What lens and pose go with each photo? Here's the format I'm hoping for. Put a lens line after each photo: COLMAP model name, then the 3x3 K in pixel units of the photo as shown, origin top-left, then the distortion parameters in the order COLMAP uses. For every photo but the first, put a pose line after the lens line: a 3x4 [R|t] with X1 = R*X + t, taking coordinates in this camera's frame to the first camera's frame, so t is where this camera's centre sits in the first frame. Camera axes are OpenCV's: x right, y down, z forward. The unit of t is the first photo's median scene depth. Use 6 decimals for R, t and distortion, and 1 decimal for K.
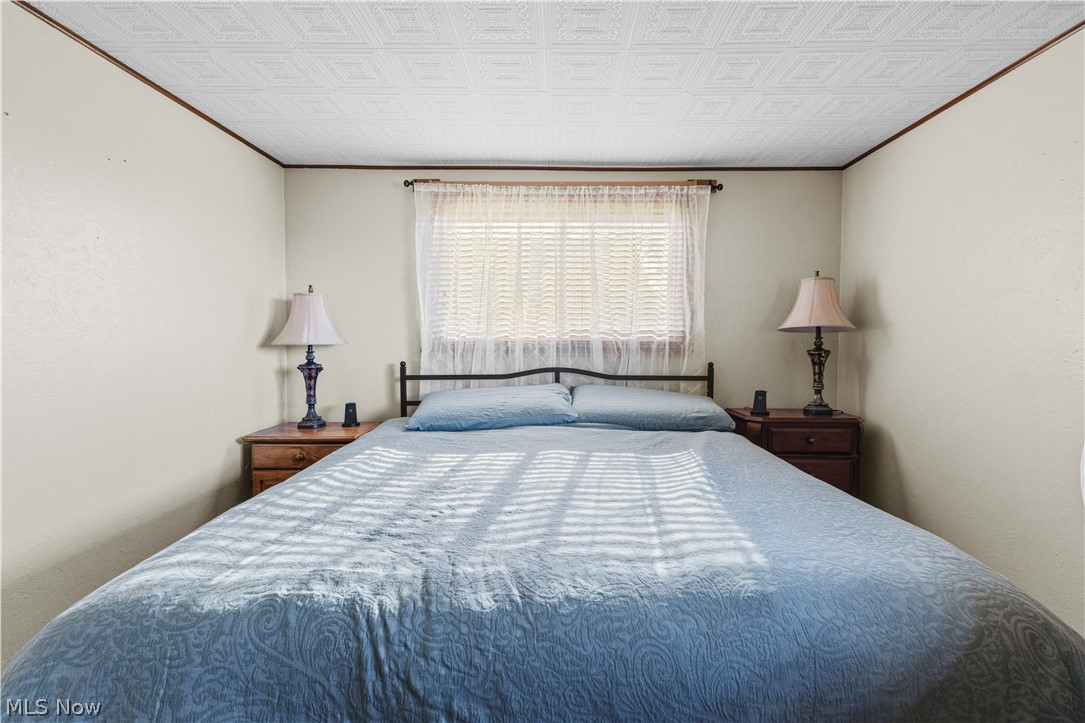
lens RADIAL K [[457.7, 0, 570.3], [0, 457.7, 340.9], [0, 0, 1]] dist [0.007618, 0.000080]
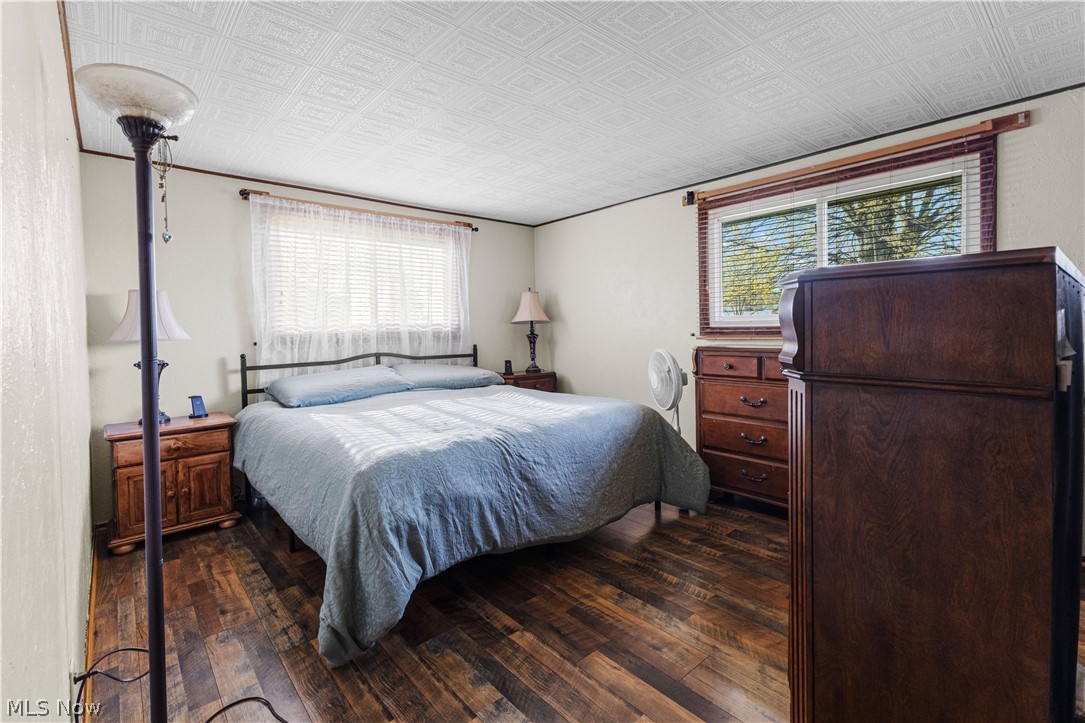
lens RADIAL K [[483.2, 0, 539.8], [0, 483.2, 314.4], [0, 0, 1]] dist [0.004203, 0.000009]
pose [[0.746036, 0.003416, 0.665896, -0.601584], [0.022728, 0.999274, -0.030590, 0.001561], [-0.665517, 0.037956, 0.745417, -0.338868]]
